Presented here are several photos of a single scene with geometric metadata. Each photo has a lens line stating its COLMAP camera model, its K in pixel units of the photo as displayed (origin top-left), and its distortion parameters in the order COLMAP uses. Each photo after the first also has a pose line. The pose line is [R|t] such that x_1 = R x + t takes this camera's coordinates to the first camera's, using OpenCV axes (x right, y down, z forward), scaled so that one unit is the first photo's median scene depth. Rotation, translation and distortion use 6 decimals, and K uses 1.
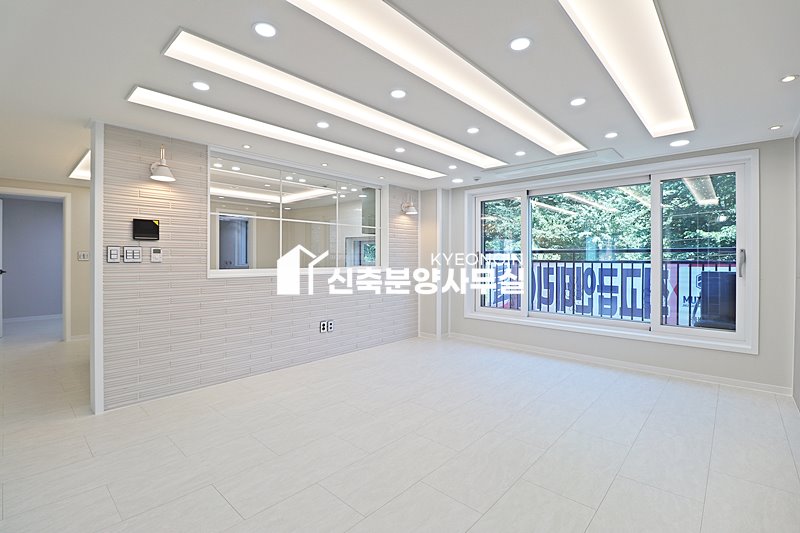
lens RADIAL K [[372.0, 0, 400.1], [0, 372.0, 262.3], [0, 0, 1]] dist [0.000787, -0.006679]
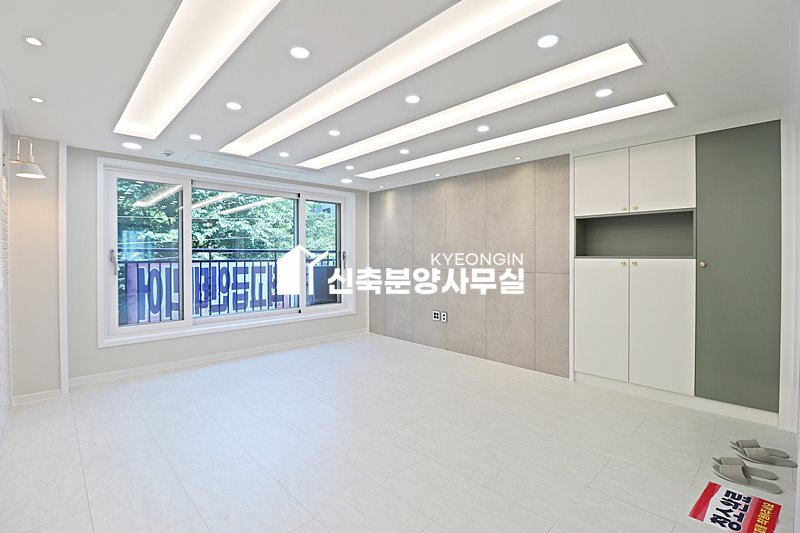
lens RADIAL K [[372.0, 0, 396.3], [0, 372.0, 258.7], [0, 0, 1]] dist [0.000787, -0.006679]
pose [[0.068351, -0.008959, 0.997621, -0.509872], [0.013650, 0.999874, 0.008044, -0.010036], [-0.997568, 0.013068, 0.068464, 0.480464]]
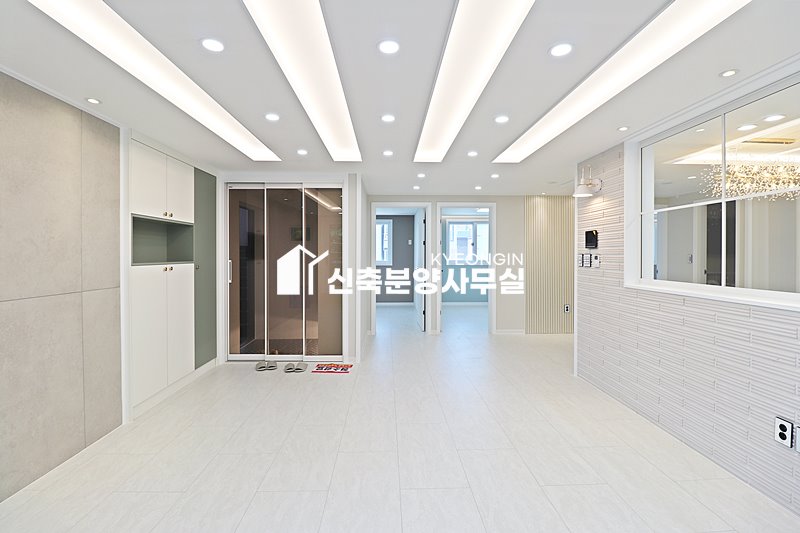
lens RADIAL K [[372.0, 0, 398.5], [0, 372.0, 260.0], [0, 0, 1]] dist [0.000787, -0.006679]
pose [[-0.714631, 0.008913, -0.699445, 0.366050], [-0.009642, 0.999698, 0.022590, -0.026759], [0.699435, 0.022888, -0.714330, 0.892296]]
